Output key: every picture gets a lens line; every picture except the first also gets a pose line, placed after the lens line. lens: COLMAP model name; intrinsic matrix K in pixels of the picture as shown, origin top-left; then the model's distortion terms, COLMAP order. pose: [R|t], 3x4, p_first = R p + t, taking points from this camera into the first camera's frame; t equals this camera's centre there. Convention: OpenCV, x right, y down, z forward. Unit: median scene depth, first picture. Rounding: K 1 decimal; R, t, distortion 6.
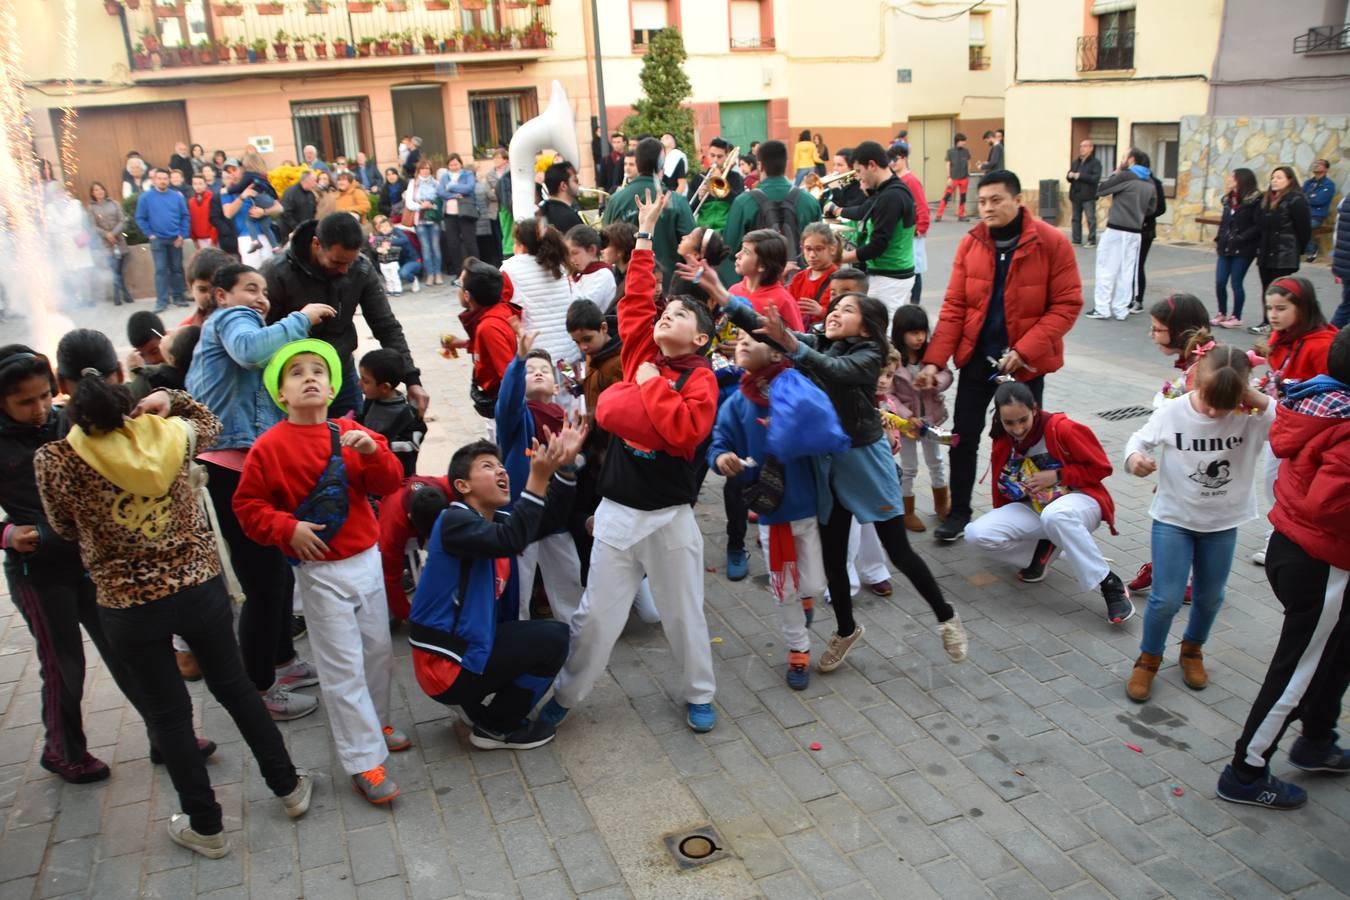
lens RADIAL K [[1067.3, 0, 669.5], [0, 1067.3, 447.7], [0, 0, 1]] dist [-0.155600, 0.112448]
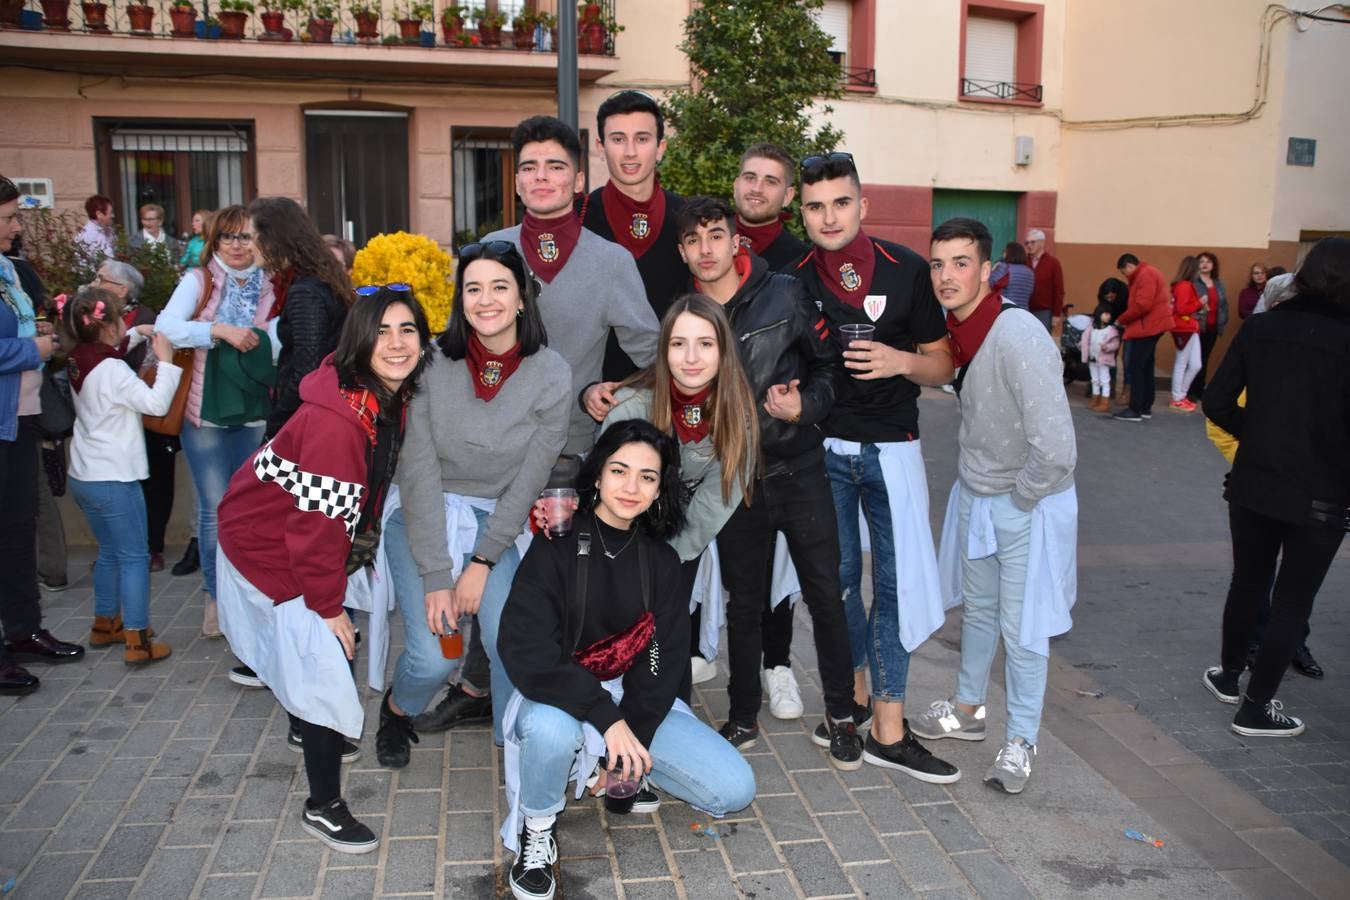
lens RADIAL K [[1101.2, 0, 675.0], [0, 1101.2, 450.0], [0, 0, 1]] dist [-0.147260, 0.126799]
pose [[0.979345, 0.094844, -0.178569, 0.034839], [-0.114956, 0.987714, -0.105859, -0.136533], [0.166335, 0.124200, 0.978216, 0.513454]]
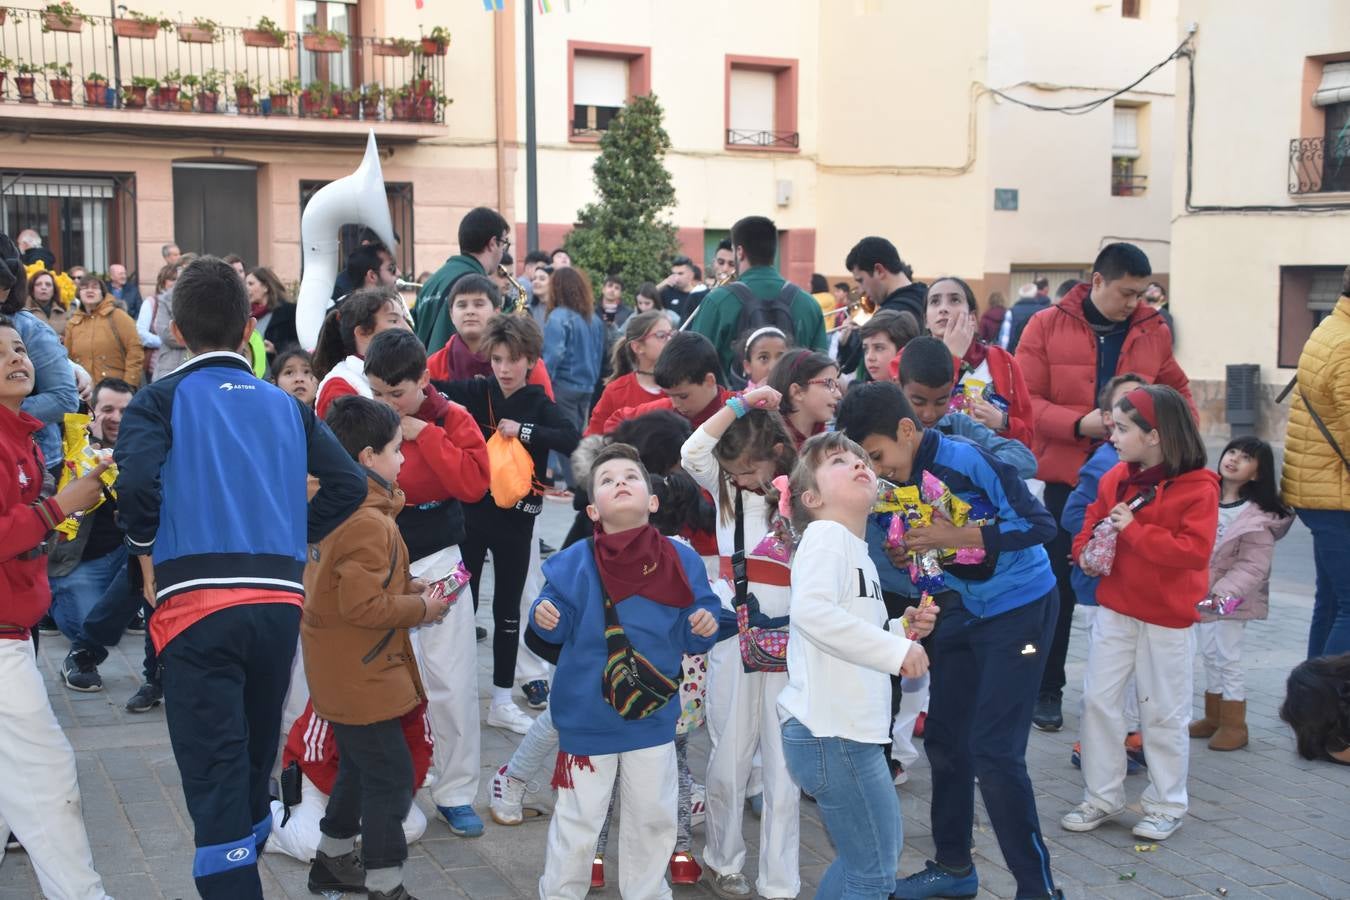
lens RADIAL K [[1871.6, 0, 672.7], [0, 1871.6, 433.4], [0, 0, 1]] dist [0.080496, 0.127446]
pose [[0.997515, 0.052897, 0.046540, -0.019652], [-0.041392, 0.974518, -0.220455, 0.038467], [-0.057016, 0.217981, 0.974286, -0.056594]]
